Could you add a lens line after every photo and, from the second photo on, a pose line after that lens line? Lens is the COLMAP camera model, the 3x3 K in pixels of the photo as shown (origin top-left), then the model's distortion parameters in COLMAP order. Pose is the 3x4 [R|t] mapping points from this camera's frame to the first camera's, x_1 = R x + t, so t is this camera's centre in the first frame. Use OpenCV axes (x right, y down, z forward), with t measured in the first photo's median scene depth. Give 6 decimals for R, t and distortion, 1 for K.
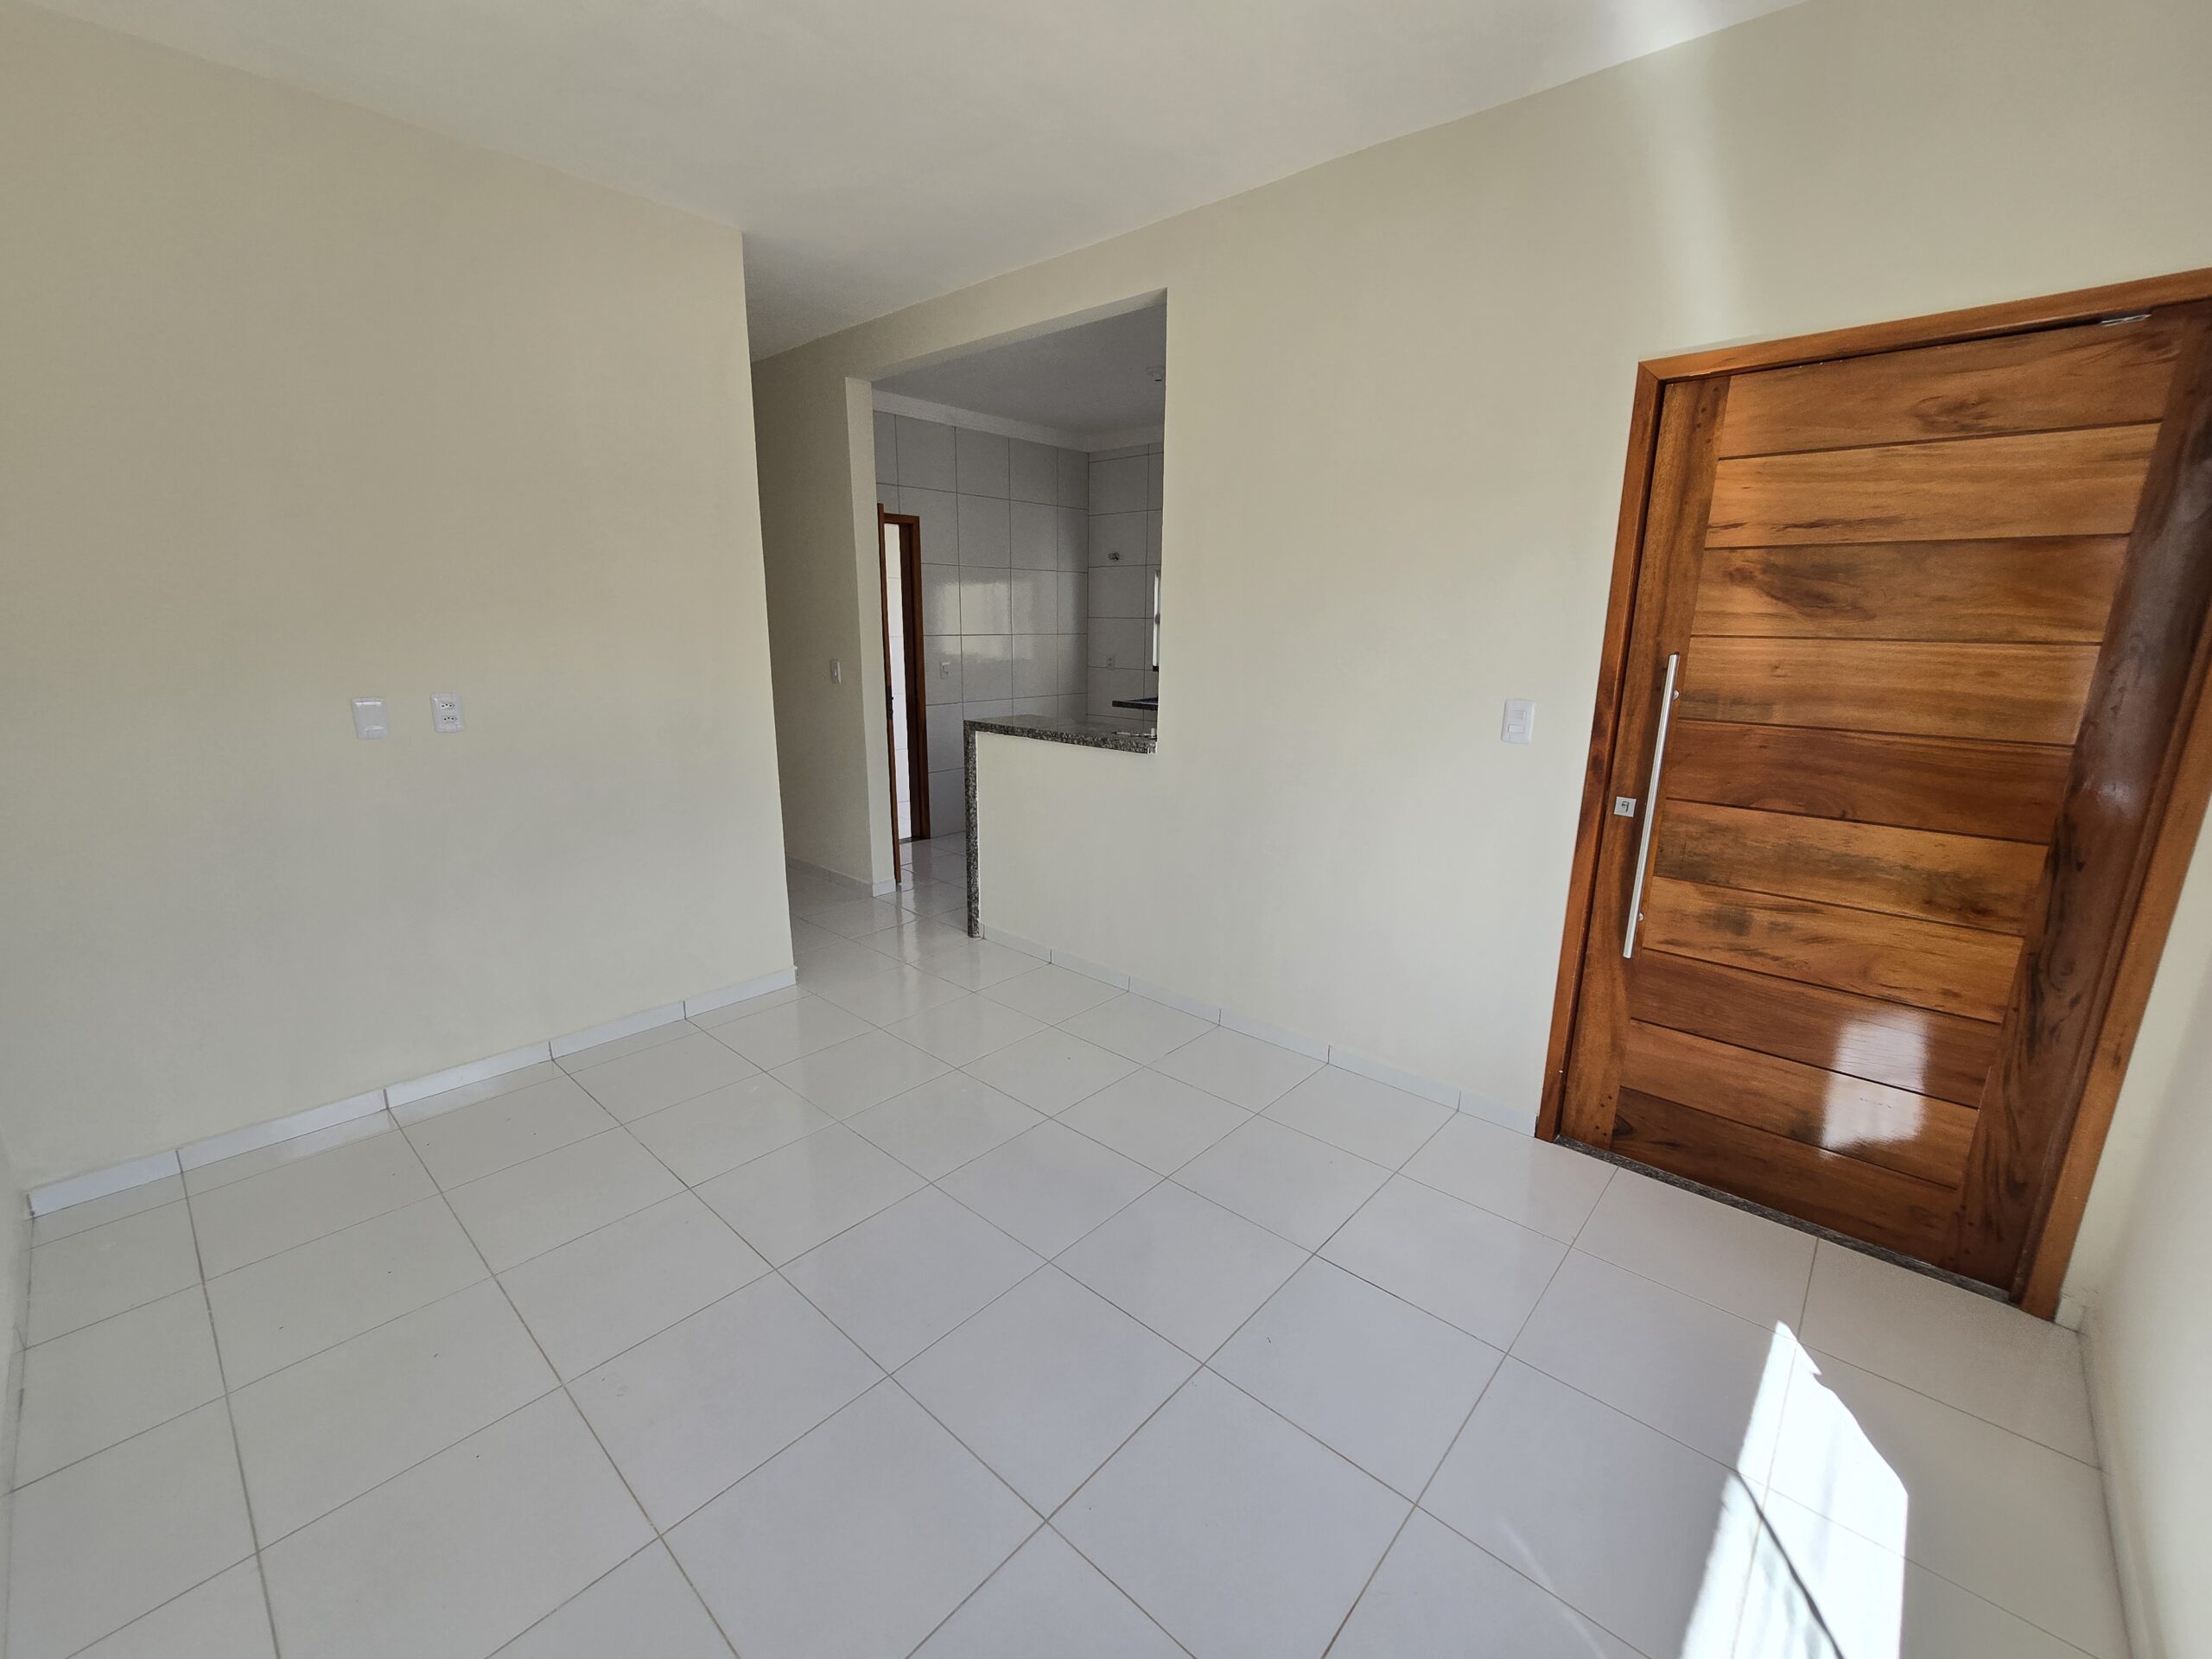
lens RADIAL K [[913.2, 0, 1107.0], [0, 913.2, 833.4], [0, 0, 1]] dist [-0.001643, -0.001352]
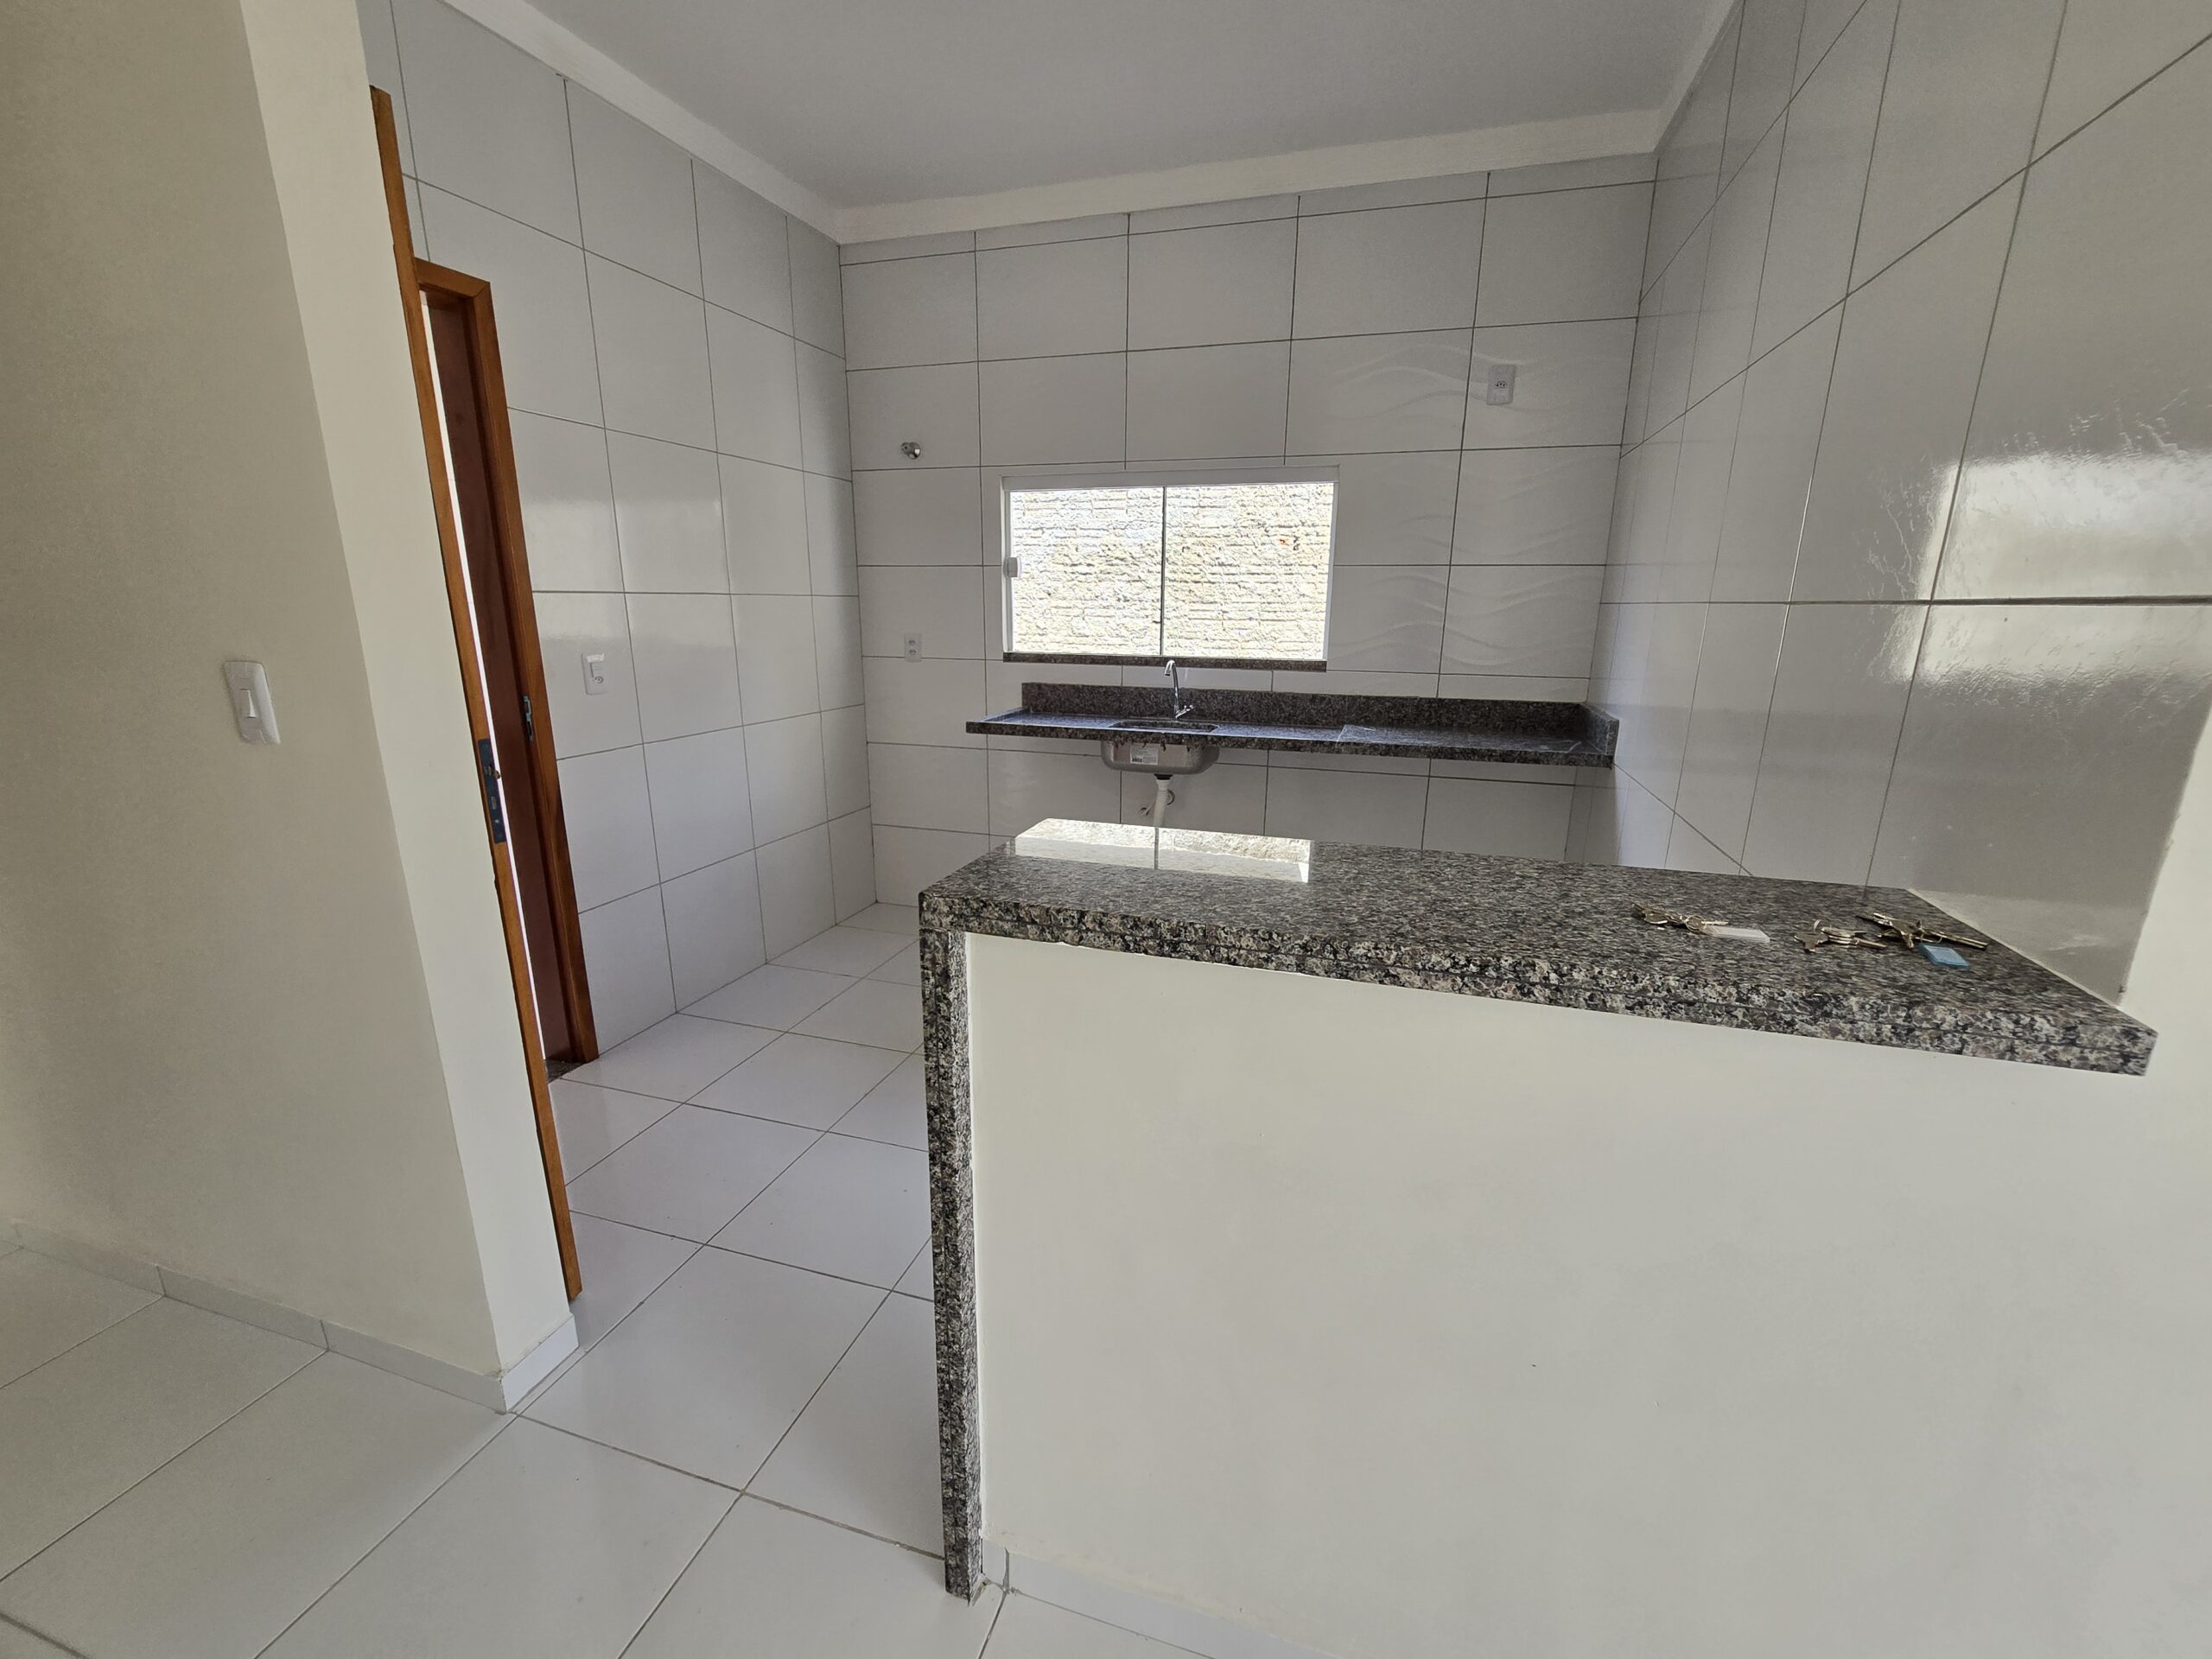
lens RADIAL K [[913.2, 0, 1113.8], [0, 913.2, 833.5], [0, 0, 1]] dist [-0.001643, -0.001352]
pose [[0.904260, -0.105451, 0.413755, -0.145964], [0.097048, 0.994421, 0.041343, -0.100637], [-0.415806, 0.002769, 0.909449, 0.521009]]
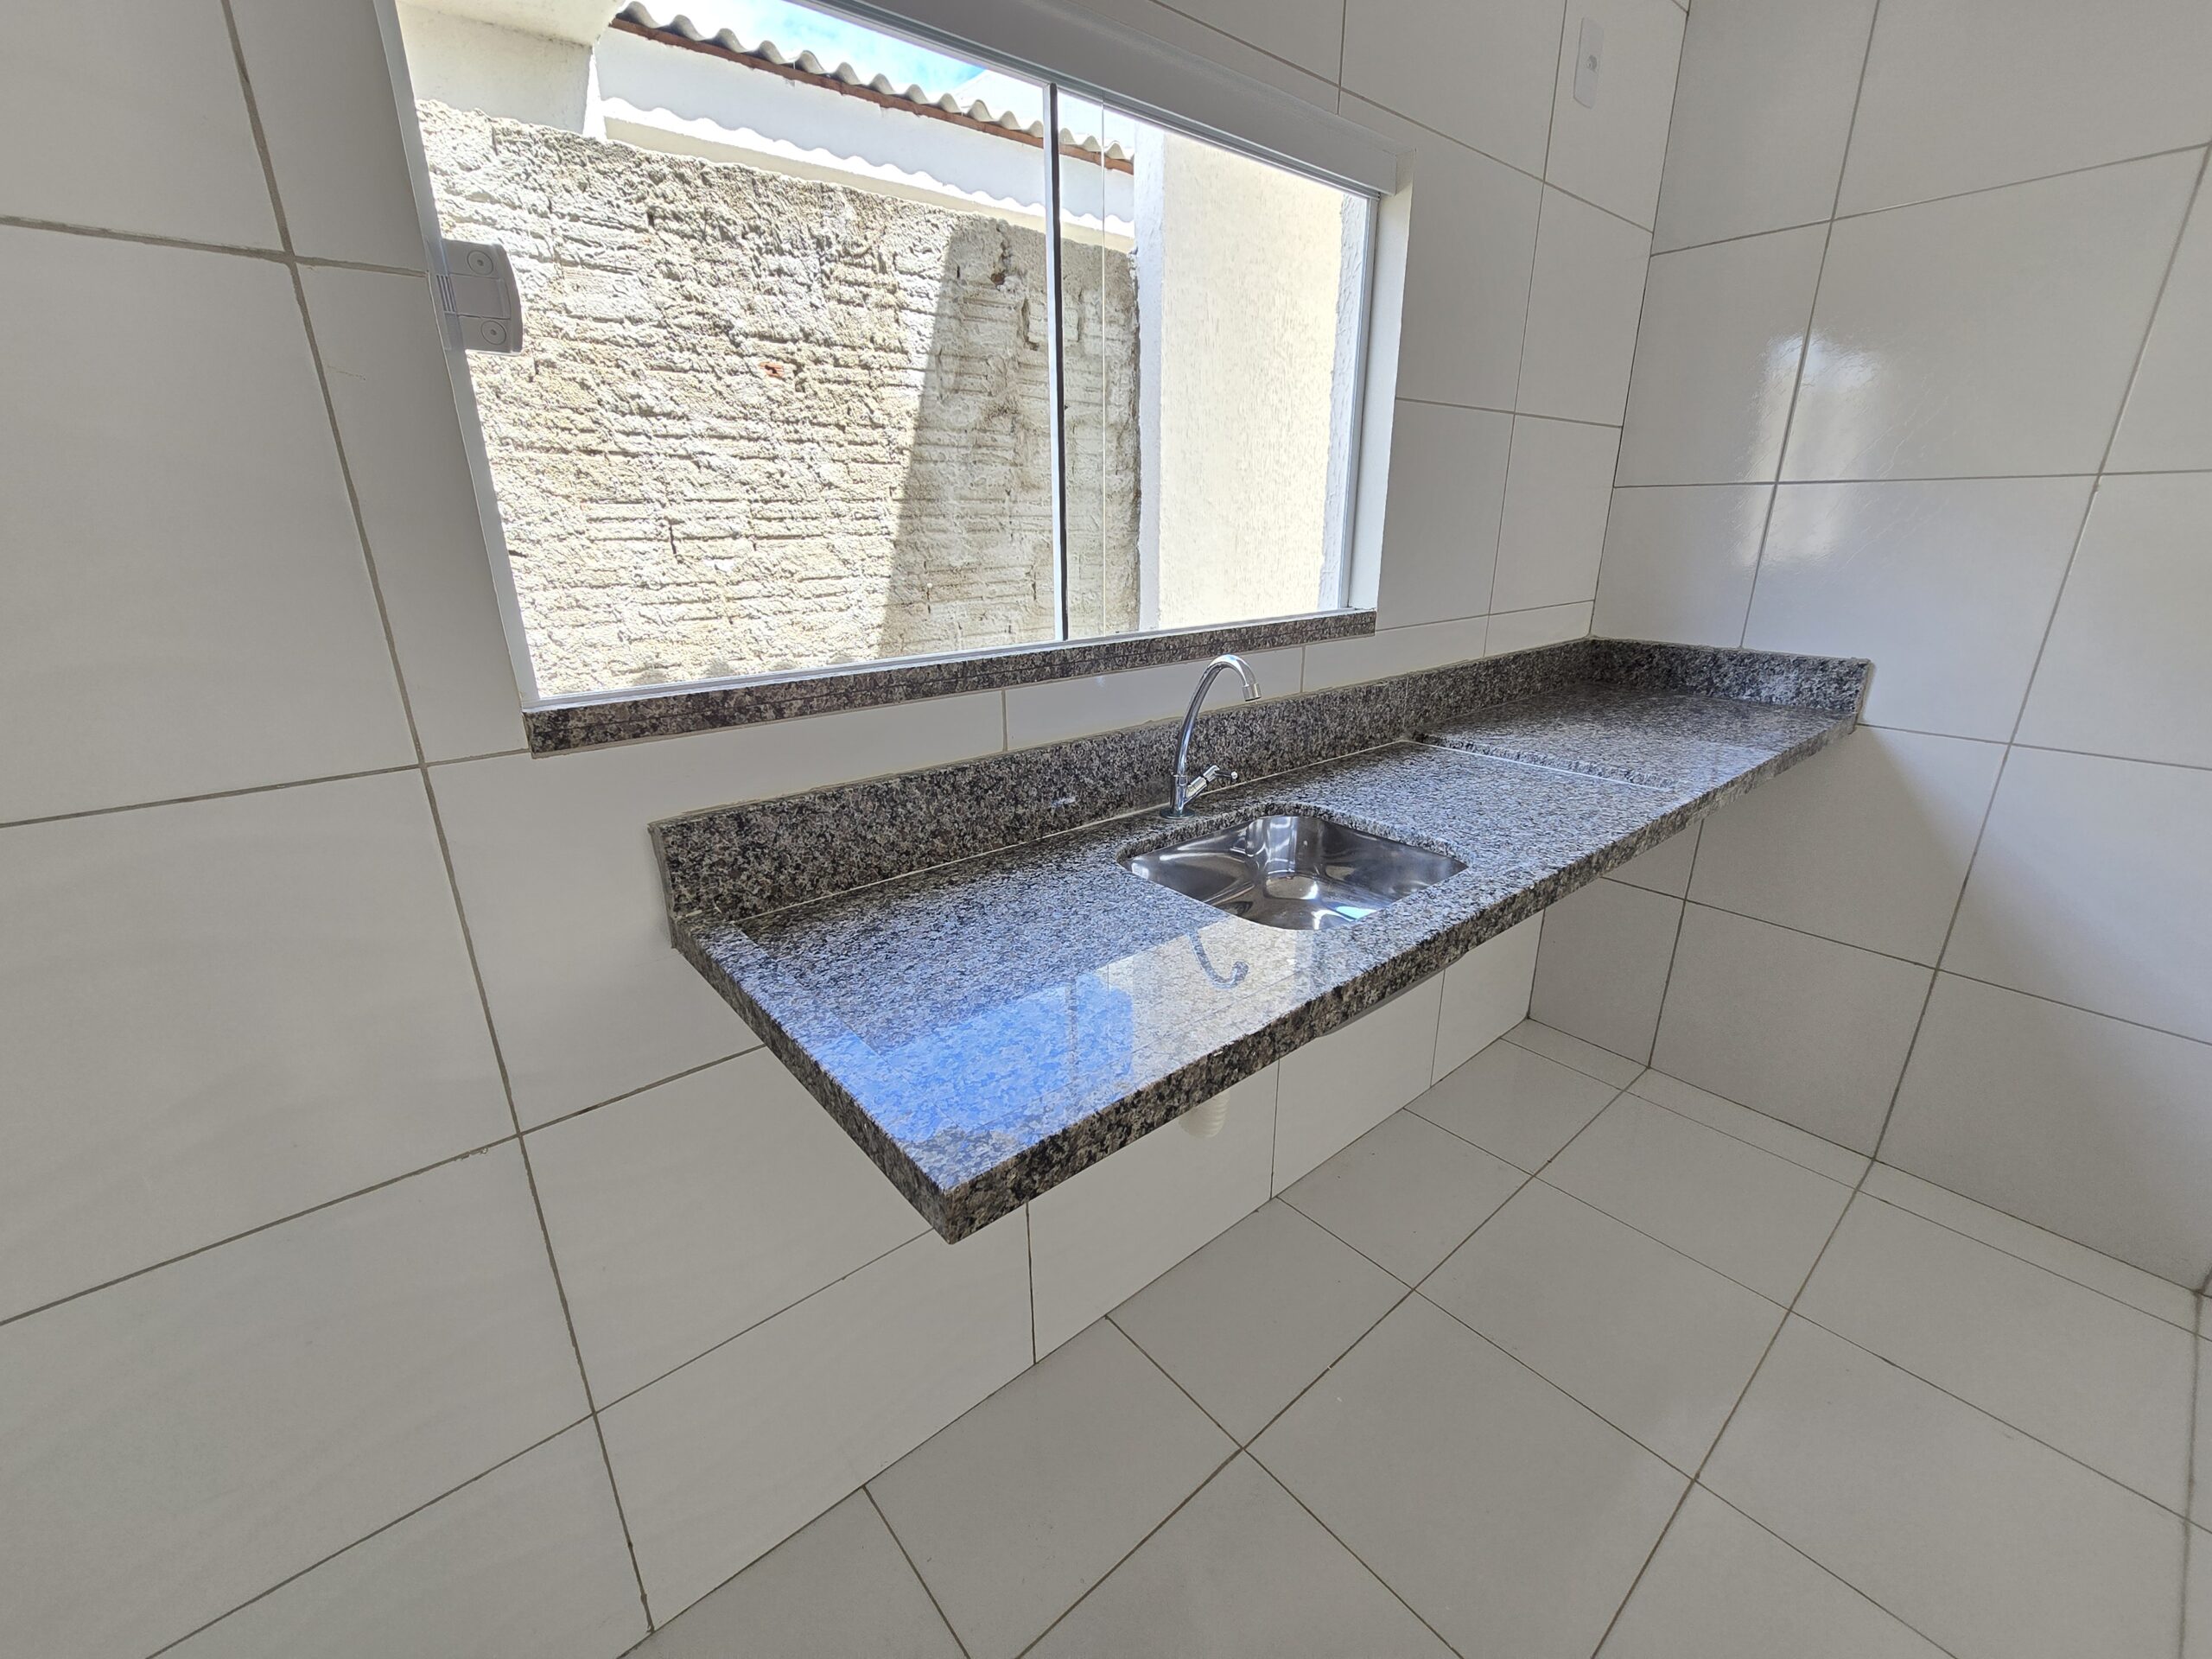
lens RADIAL K [[913.2, 0, 1102.0], [0, 913.2, 830.8], [0, 0, 1]] dist [-0.001643, -0.001352]
pose [[0.129967, -0.333596, 0.933714, -0.064847], [0.238631, 0.924545, 0.297104, -0.207049], [-0.962374, 0.184200, 0.199767, 1.004451]]
